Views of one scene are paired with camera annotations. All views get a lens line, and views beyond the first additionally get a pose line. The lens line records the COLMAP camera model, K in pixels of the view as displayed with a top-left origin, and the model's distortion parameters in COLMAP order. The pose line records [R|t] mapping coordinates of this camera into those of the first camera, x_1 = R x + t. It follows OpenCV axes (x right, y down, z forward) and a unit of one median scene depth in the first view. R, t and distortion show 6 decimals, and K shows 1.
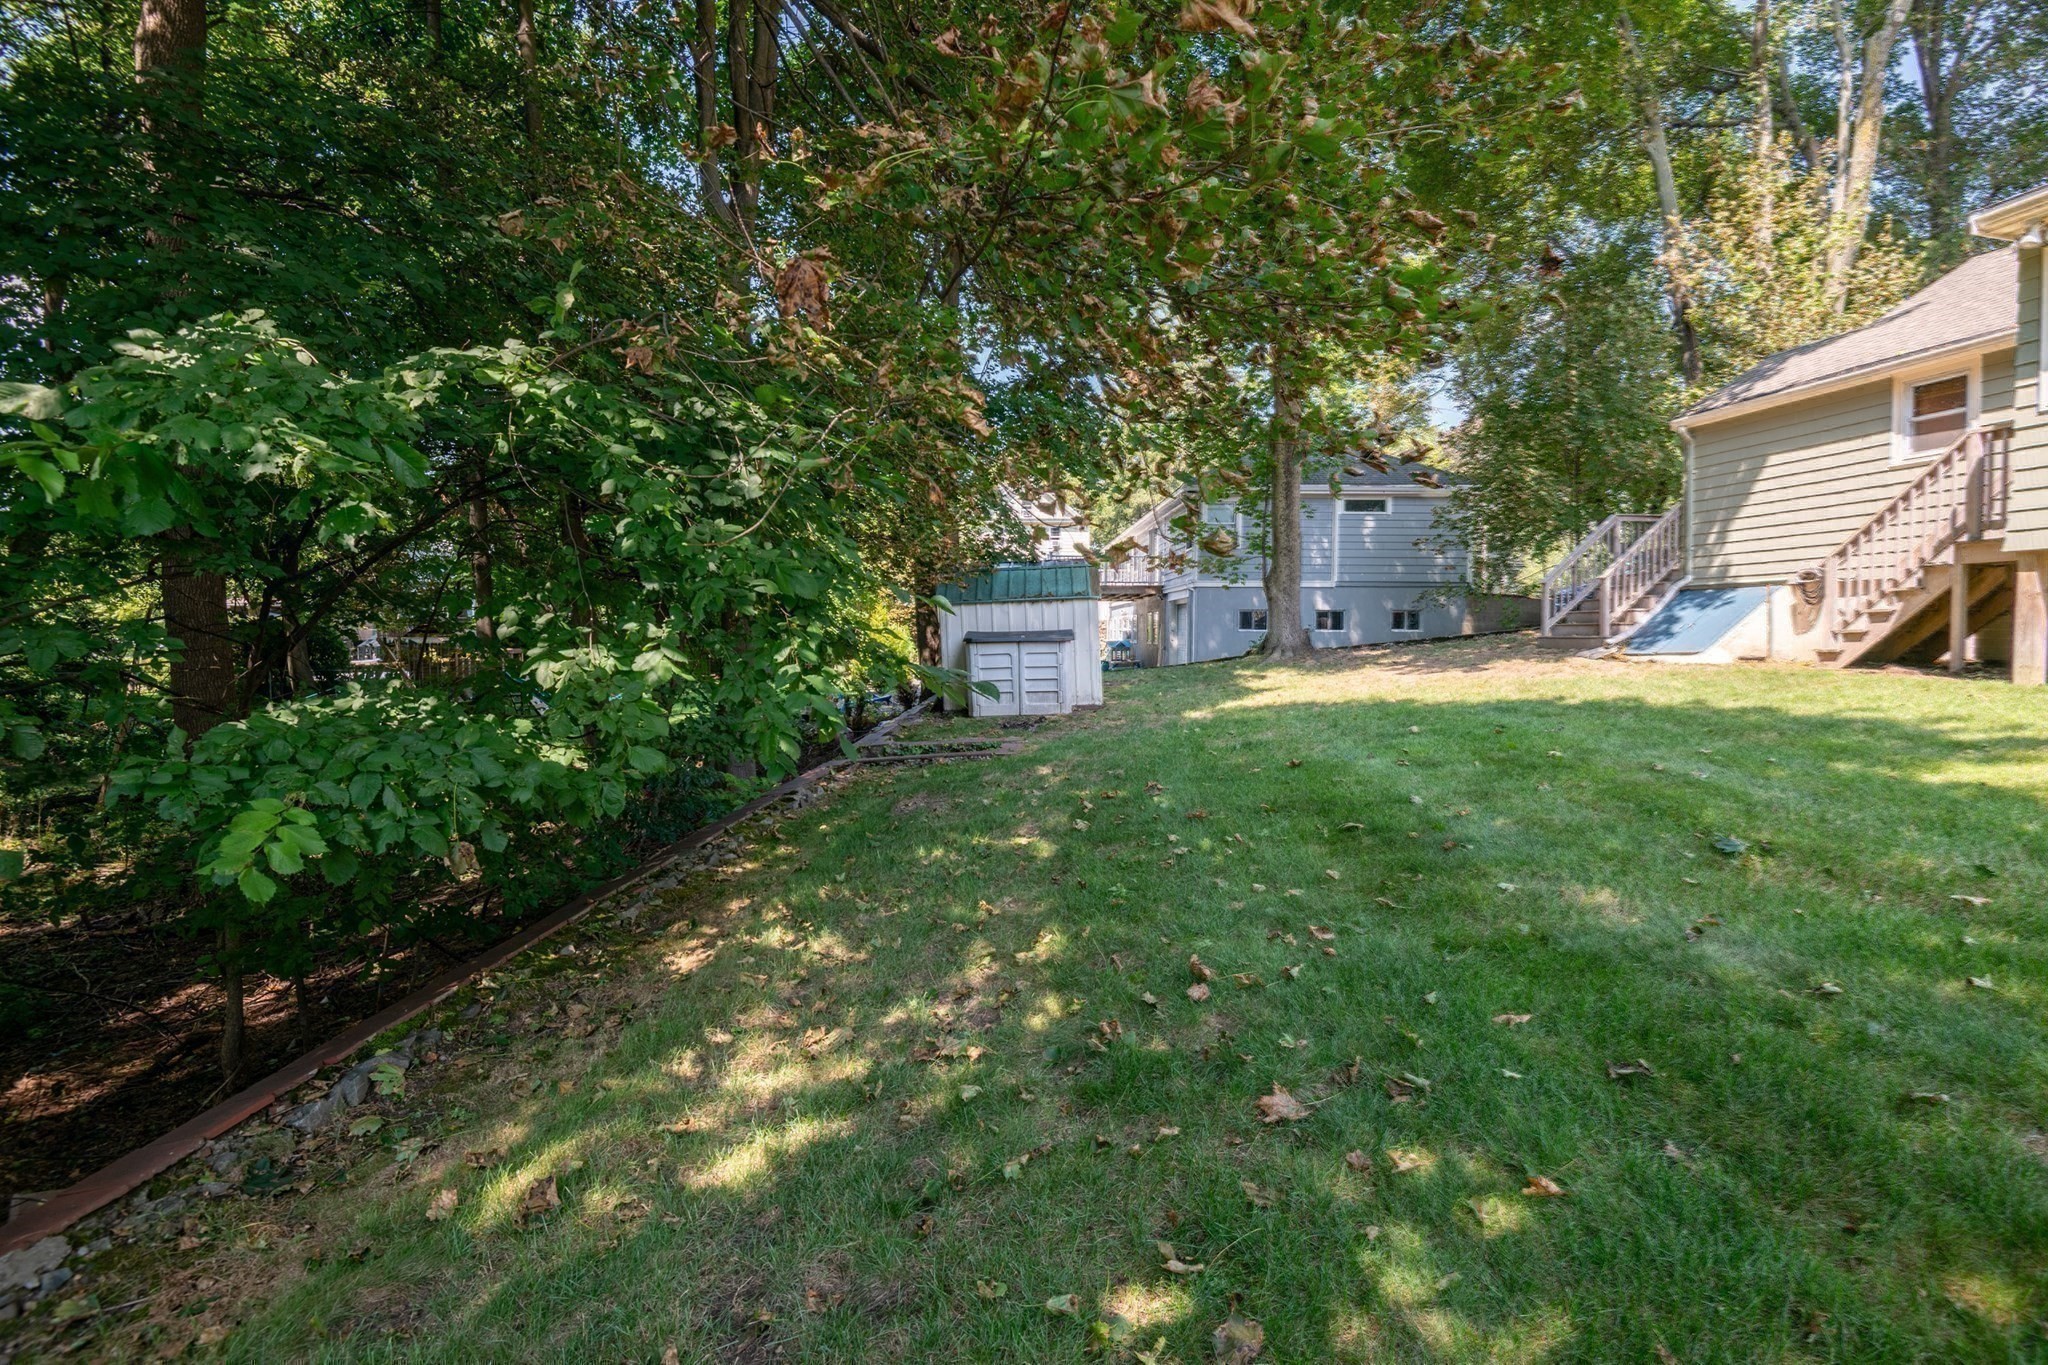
lens RADIAL K [[951.8, 0, 1024.0], [0, 951.8, 682.5], [0, 0, 1]] dist [-0.000793, -0.018212]
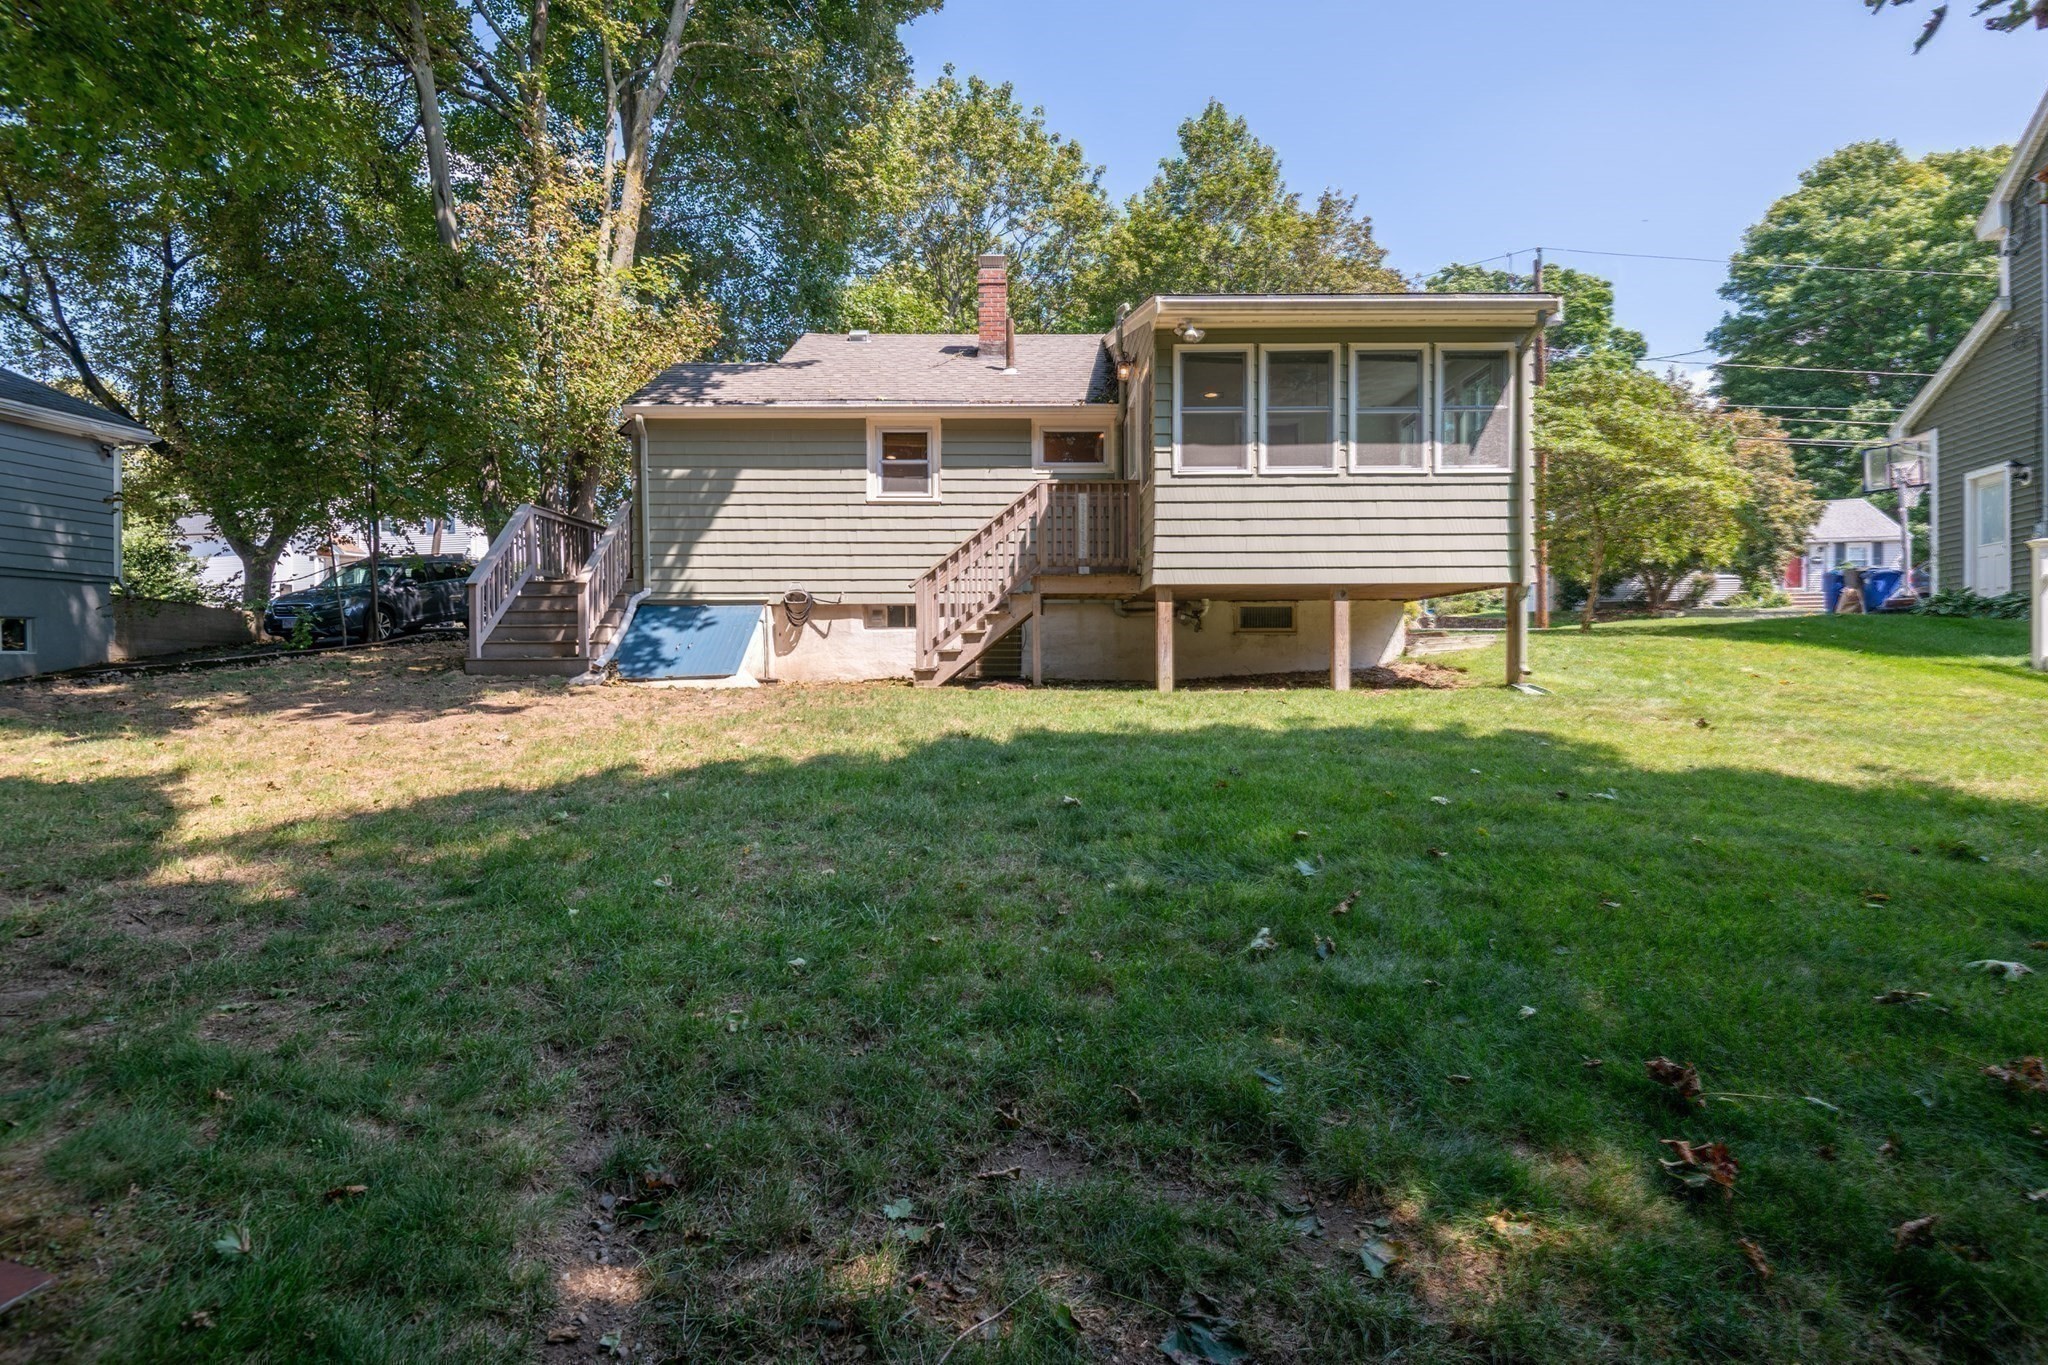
lens RADIAL K [[951.8, 0, 1024.0], [0, 951.8, 682.5], [0, 0, 1]] dist [-0.000793, -0.018212]
pose [[0.152608, -0.016949, 0.988141, -0.150194], [0.048483, 0.998777, 0.009644, -0.023737], [-0.987097, 0.046436, 0.153243, 0.707164]]
